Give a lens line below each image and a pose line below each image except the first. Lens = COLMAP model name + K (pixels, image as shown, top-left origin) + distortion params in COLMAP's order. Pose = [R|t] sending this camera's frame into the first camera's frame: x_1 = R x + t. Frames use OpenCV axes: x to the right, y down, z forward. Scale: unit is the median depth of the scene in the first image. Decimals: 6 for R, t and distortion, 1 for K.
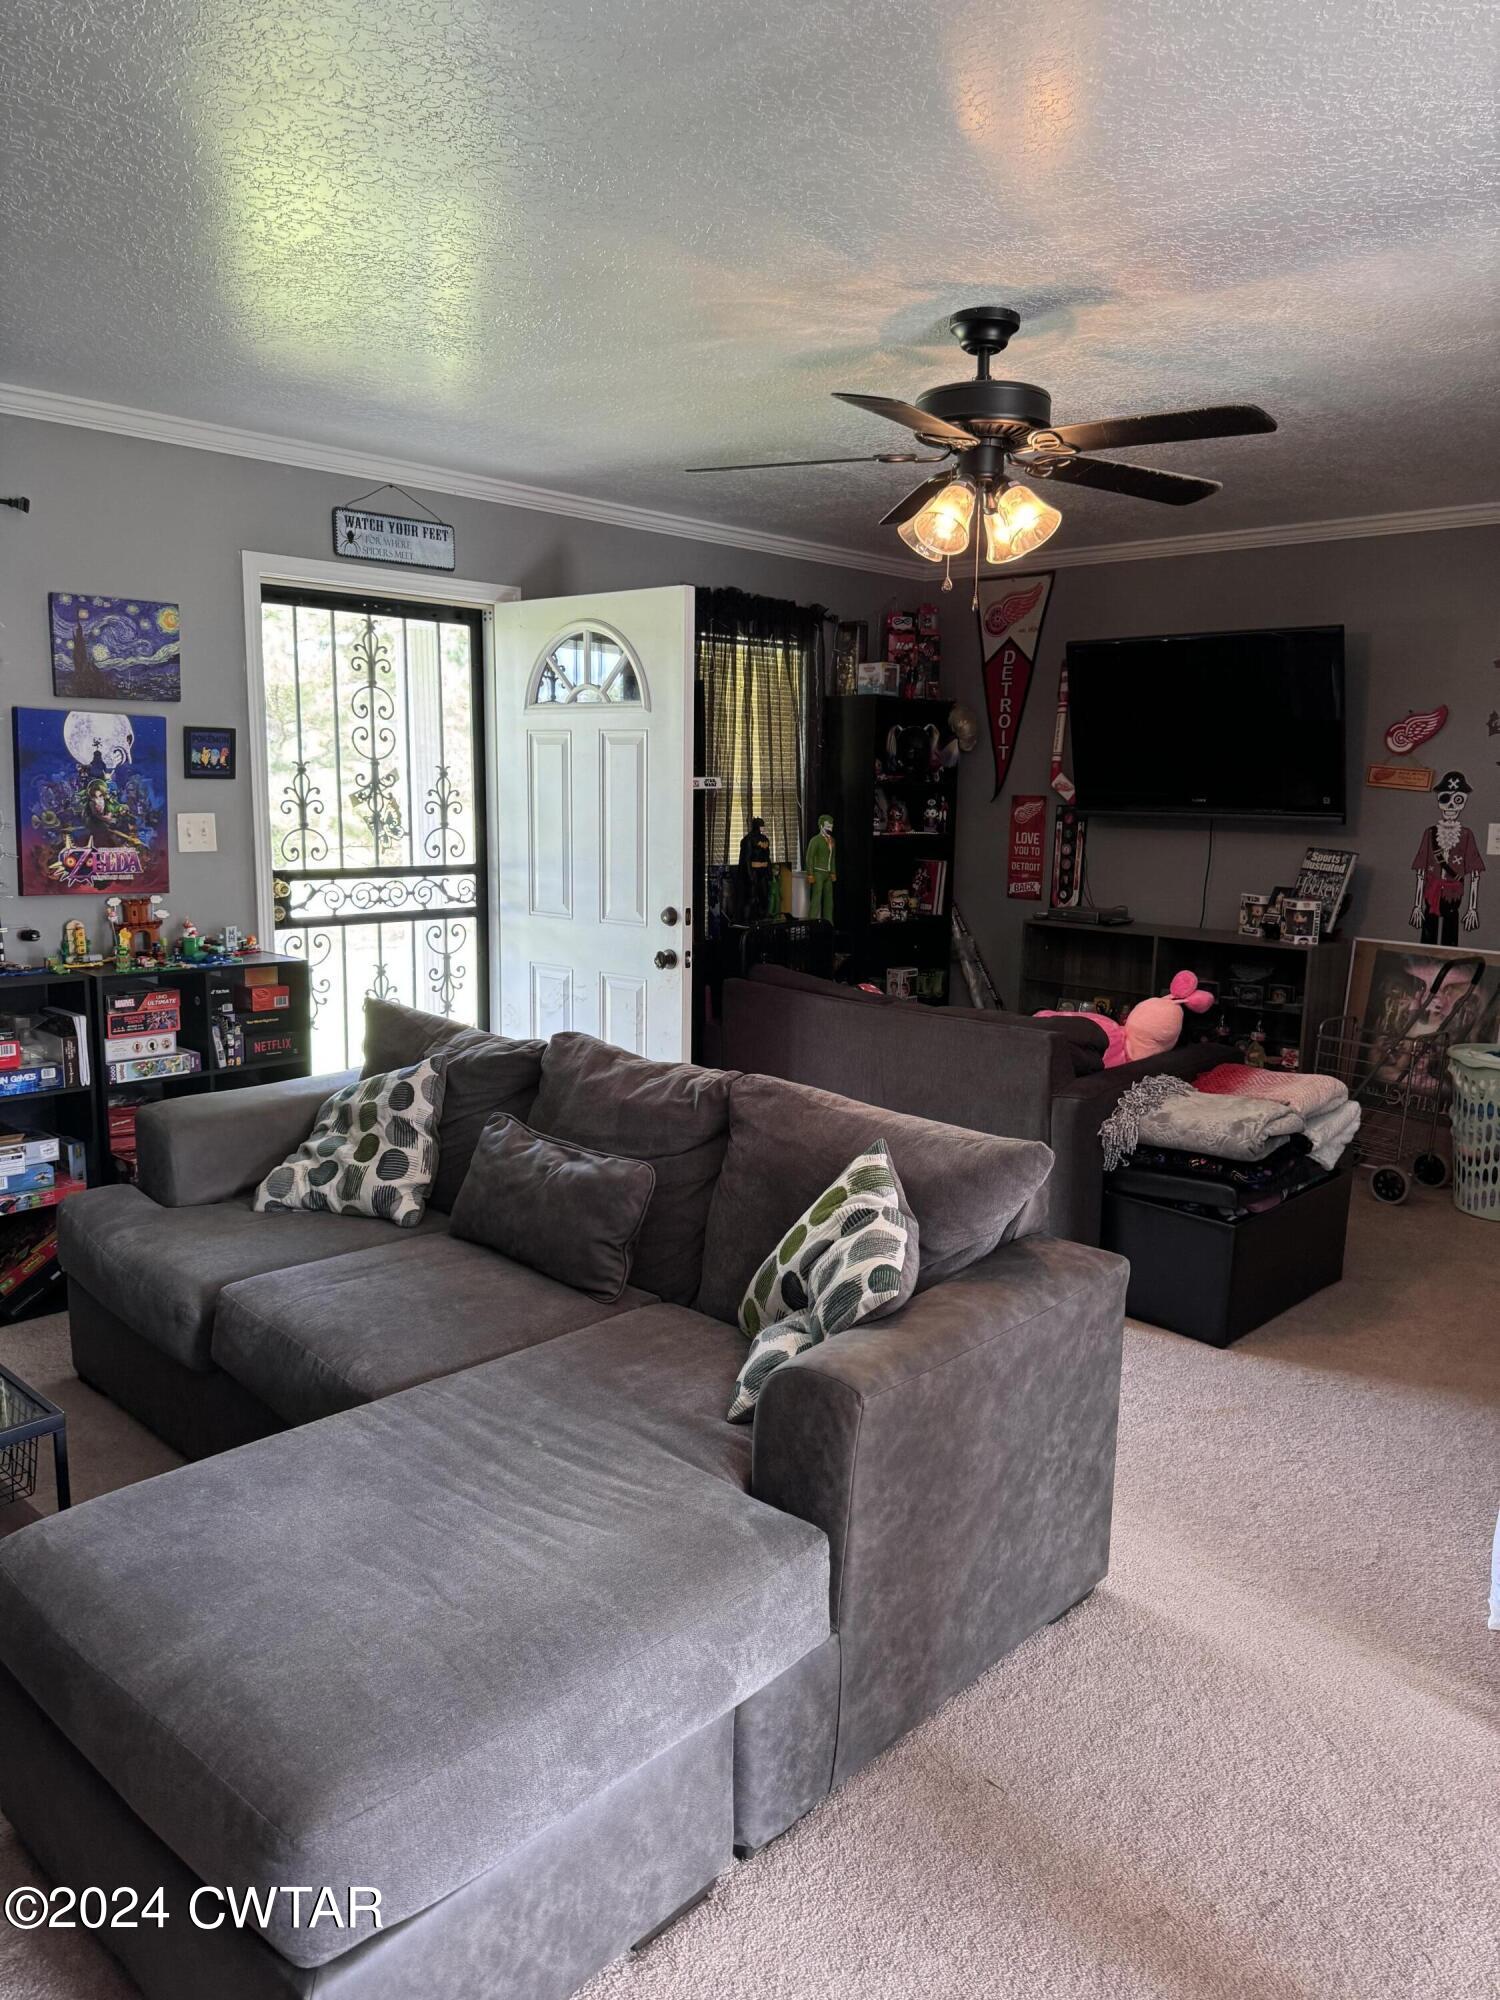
lens RADIAL K [[1436.2, 0, 743.1], [0, 1436.2, 1000.8], [0, 0, 1]] dist [0.035772, -0.021015]
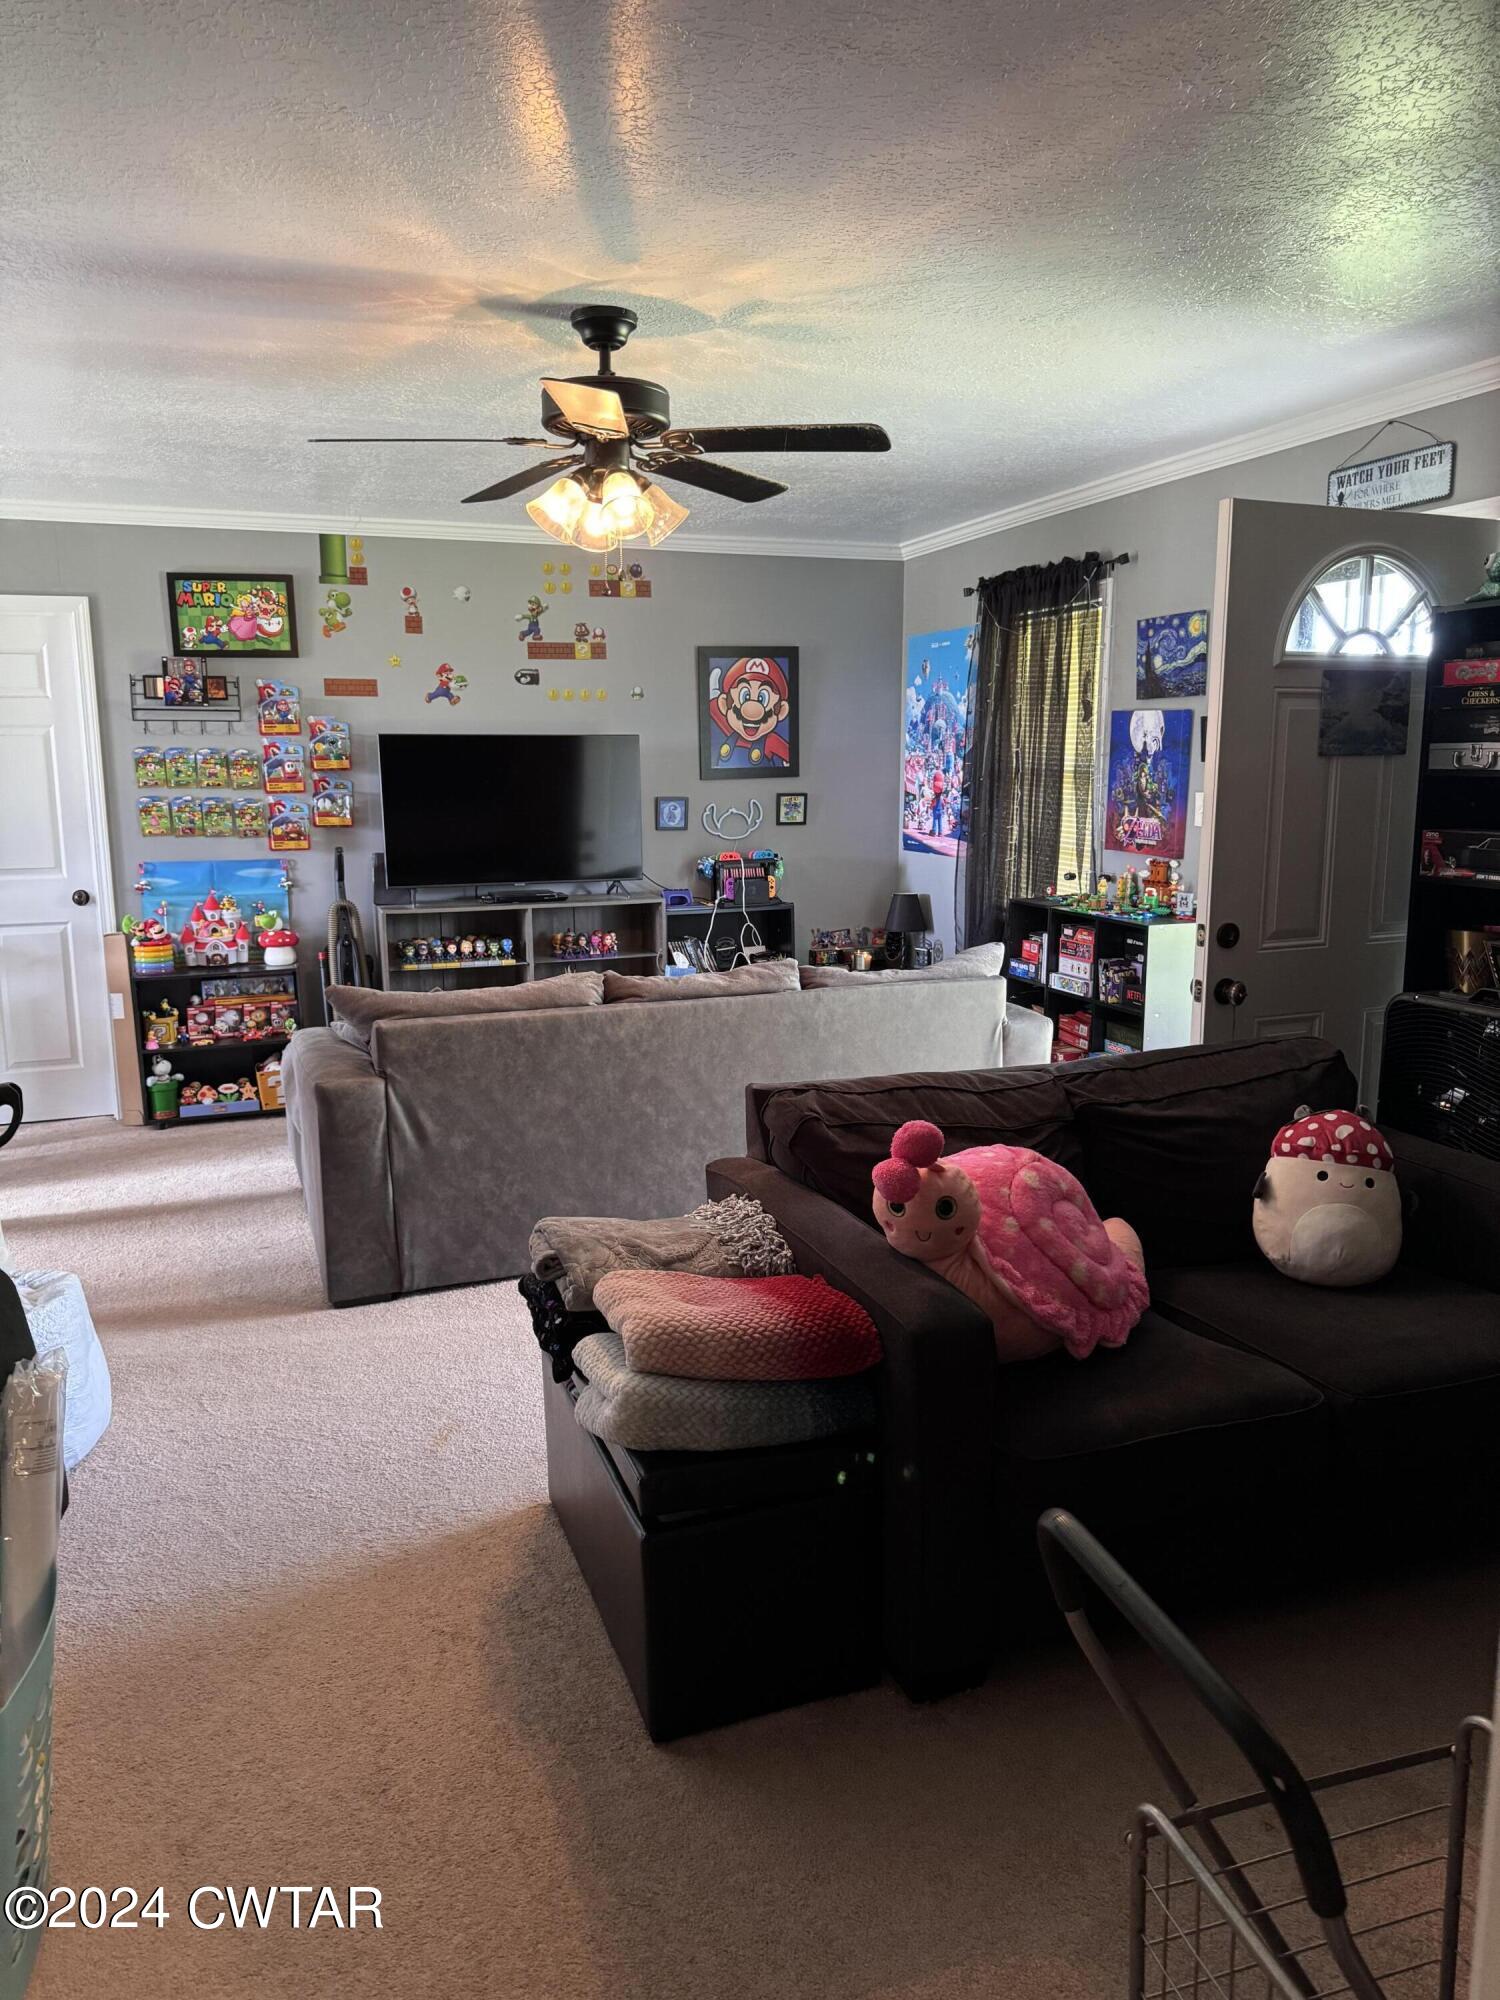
lens RADIAL K [[1436.2, 0, 740.9], [0, 1436.2, 1007.6], [0, 0, 1]] dist [0.035772, -0.021015]
pose [[-0.437746, 0.145657, -0.887222, 0.864729], [-0.140786, 0.963513, 0.227644, -0.185166], [0.888008, 0.224558, -0.401268, 1.245338]]
